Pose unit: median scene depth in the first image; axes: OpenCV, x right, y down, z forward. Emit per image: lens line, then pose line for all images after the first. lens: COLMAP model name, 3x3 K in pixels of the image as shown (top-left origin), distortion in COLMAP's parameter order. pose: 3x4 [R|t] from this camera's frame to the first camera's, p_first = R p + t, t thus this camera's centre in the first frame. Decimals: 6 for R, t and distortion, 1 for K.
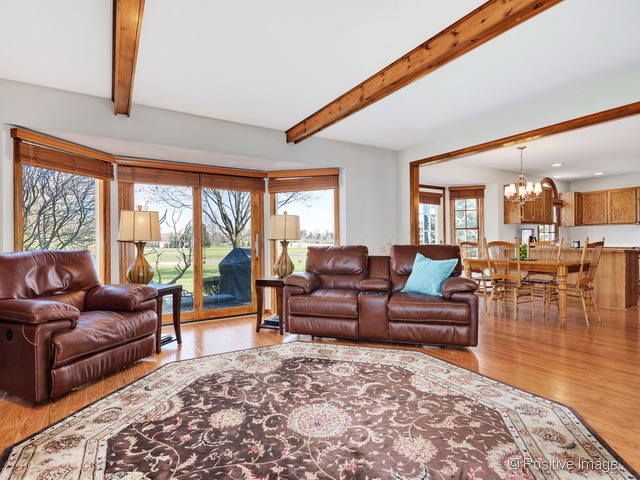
lens RADIAL K [[307.0, 0, 361.0], [0, 307.0, 249.8], [0, 0, 1]] dist [-0.008781, 0.000990]
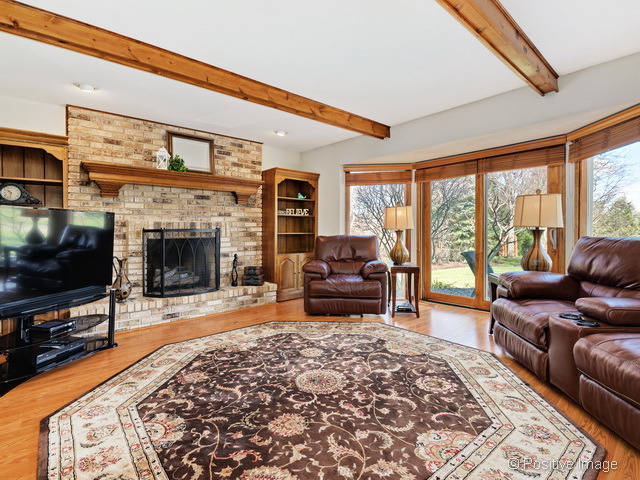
lens RADIAL K [[346.2, 0, 322.8], [0, 346.2, 229.9], [0, 0, 1]] dist [0.021355, -0.010137]
pose [[0.155698, 0.008702, -0.987766, 0.999262], [-0.018375, 0.999814, 0.005912, -0.039927], [0.987634, 0.017229, 0.155829, 0.644361]]
